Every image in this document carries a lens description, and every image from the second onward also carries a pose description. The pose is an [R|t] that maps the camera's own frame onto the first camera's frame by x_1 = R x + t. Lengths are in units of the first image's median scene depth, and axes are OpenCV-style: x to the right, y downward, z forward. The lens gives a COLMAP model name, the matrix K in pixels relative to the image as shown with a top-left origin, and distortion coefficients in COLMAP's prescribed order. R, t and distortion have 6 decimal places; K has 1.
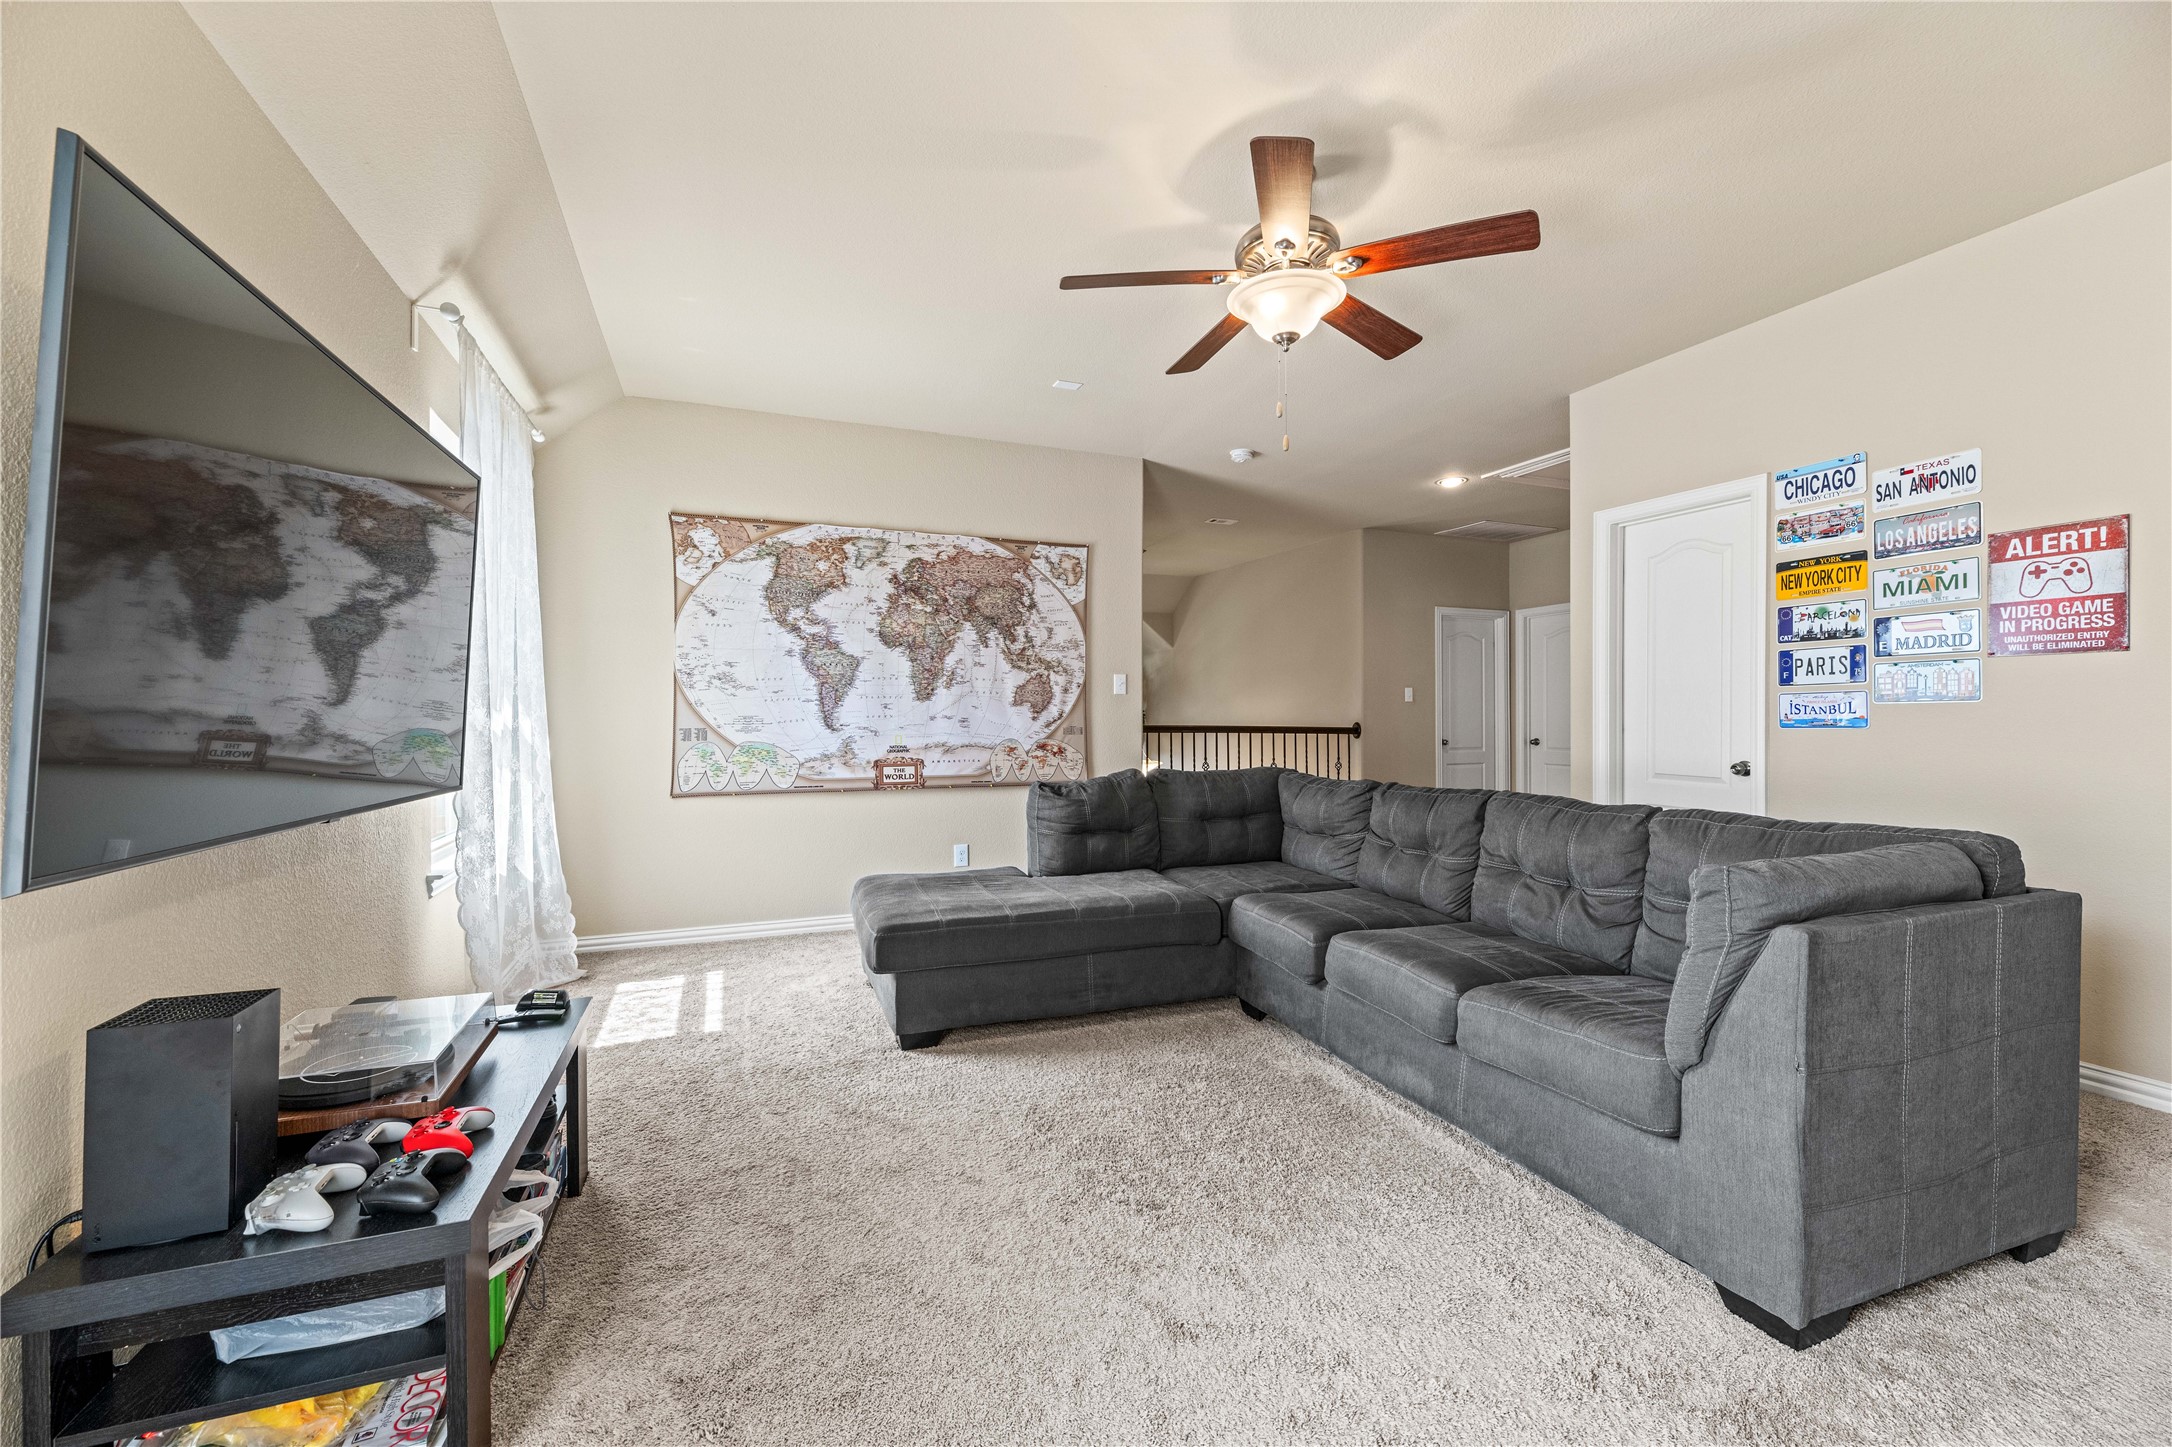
lens RADIAL K [[878.6, 0, 1084.9], [0, 878.6, 721.4], [0, 0, 1]] dist [-0.002329, 0.001049]
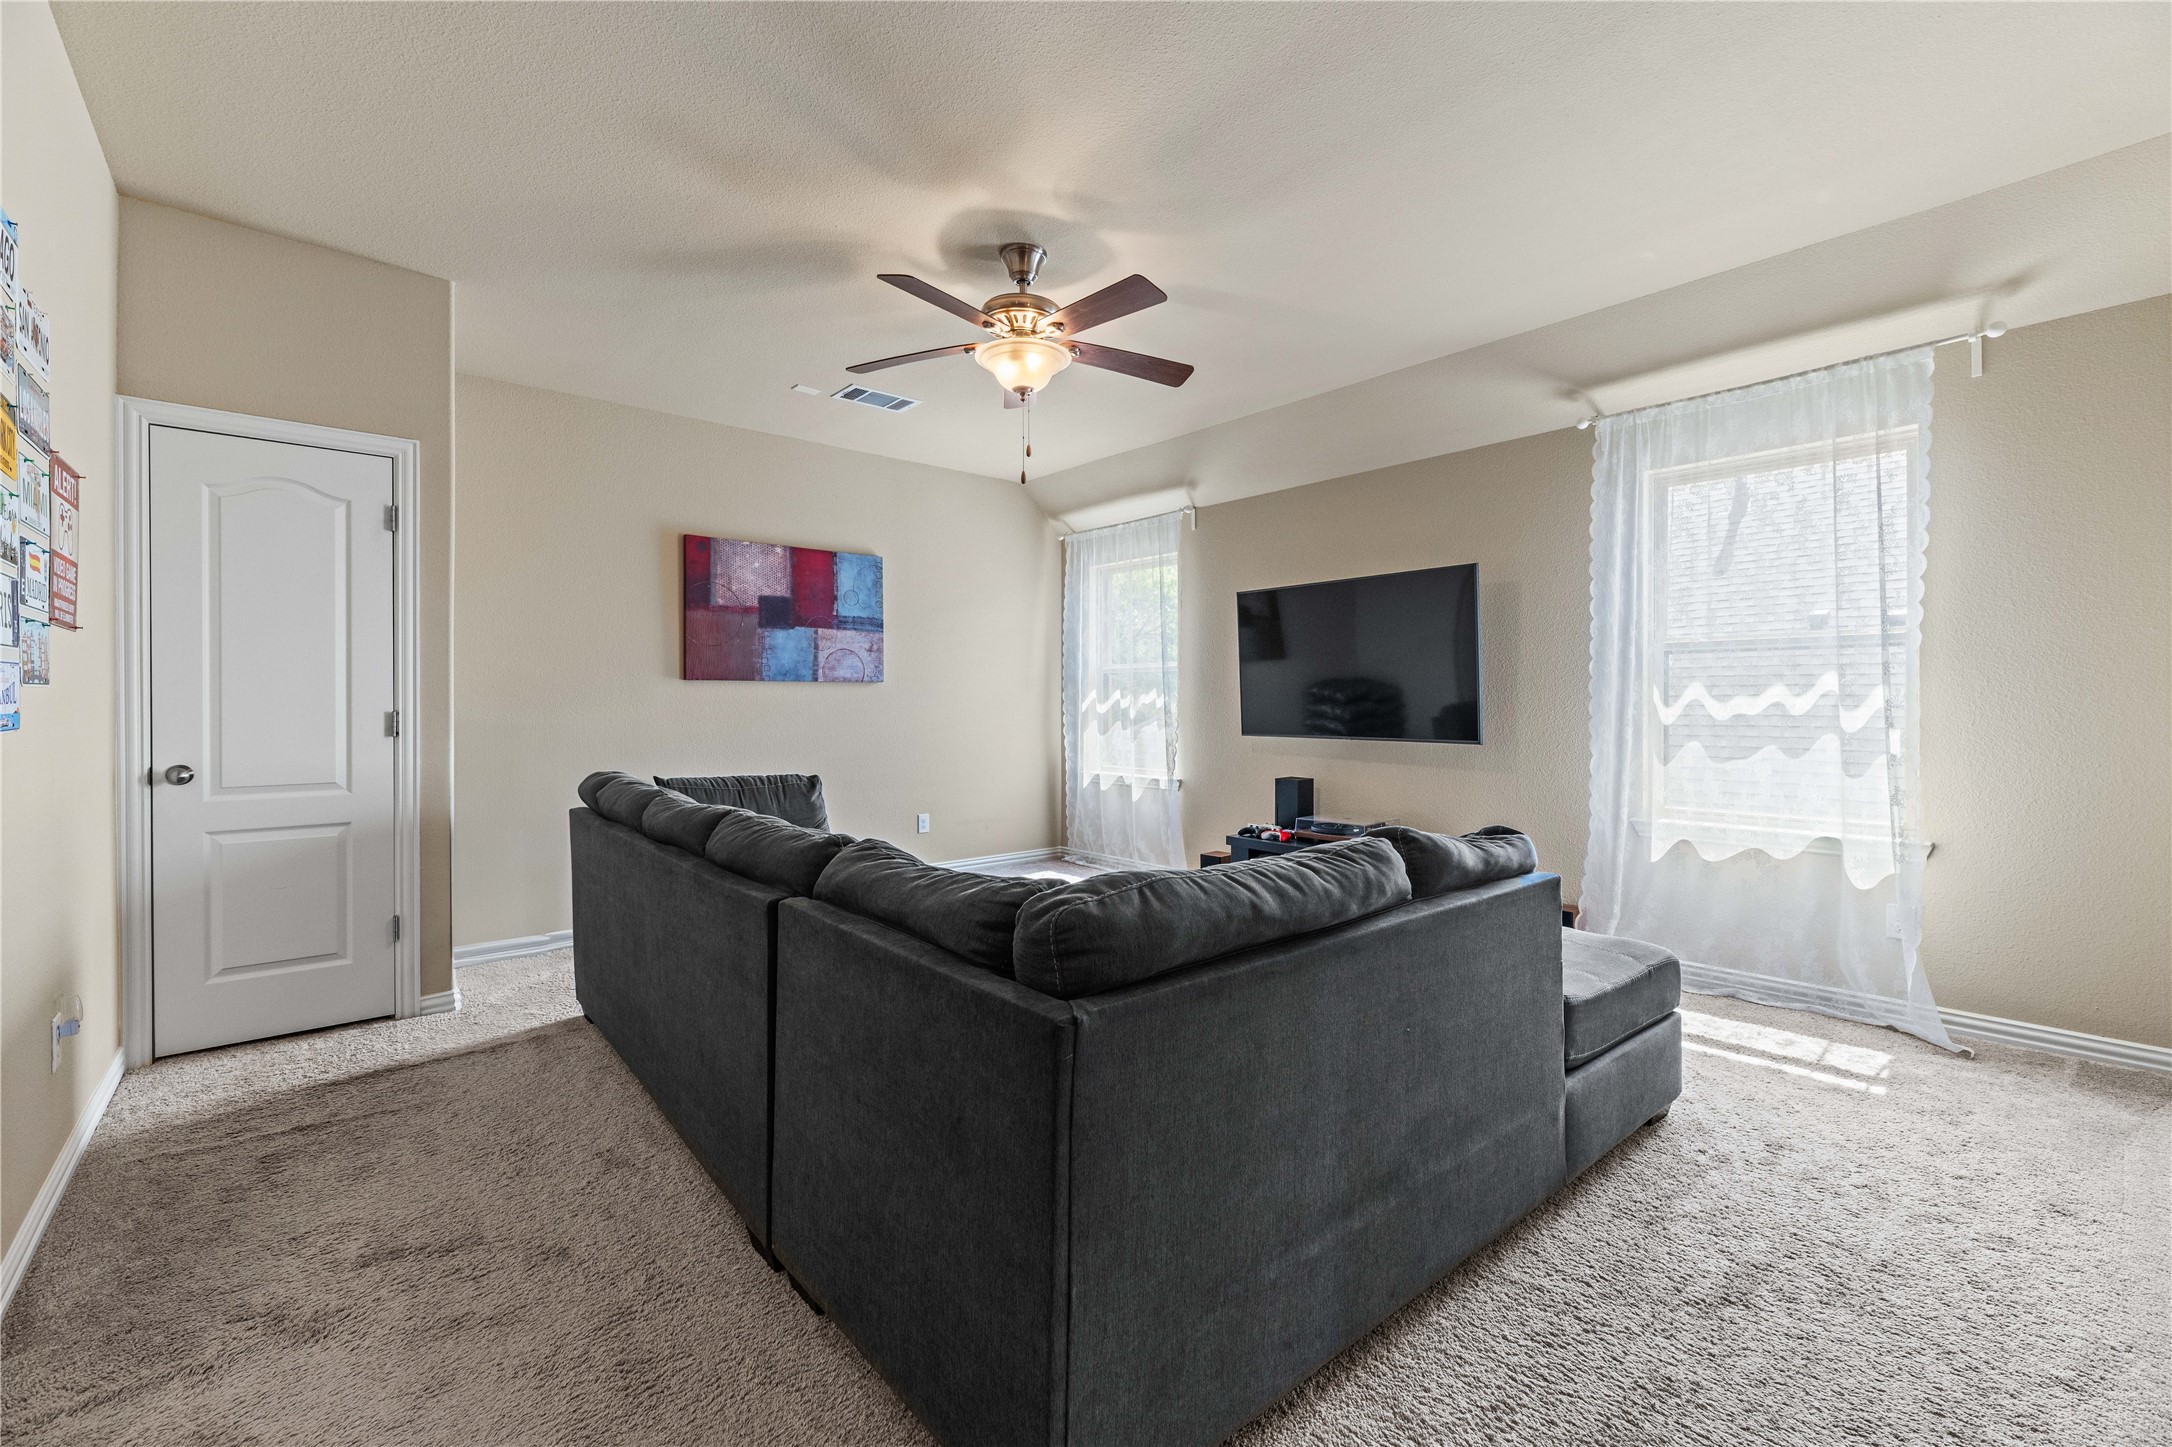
lens RADIAL K [[878.6, 0, 1086.0], [0, 878.6, 717.0], [0, 0, 1]] dist [-0.002329, 0.001049]
pose [[-0.936732, -0.001312, -0.350046, 0.380589], [-0.002430, 0.999993, 0.002755, 0.013530], [0.350040, 0.003432, -0.936729, 1.502911]]
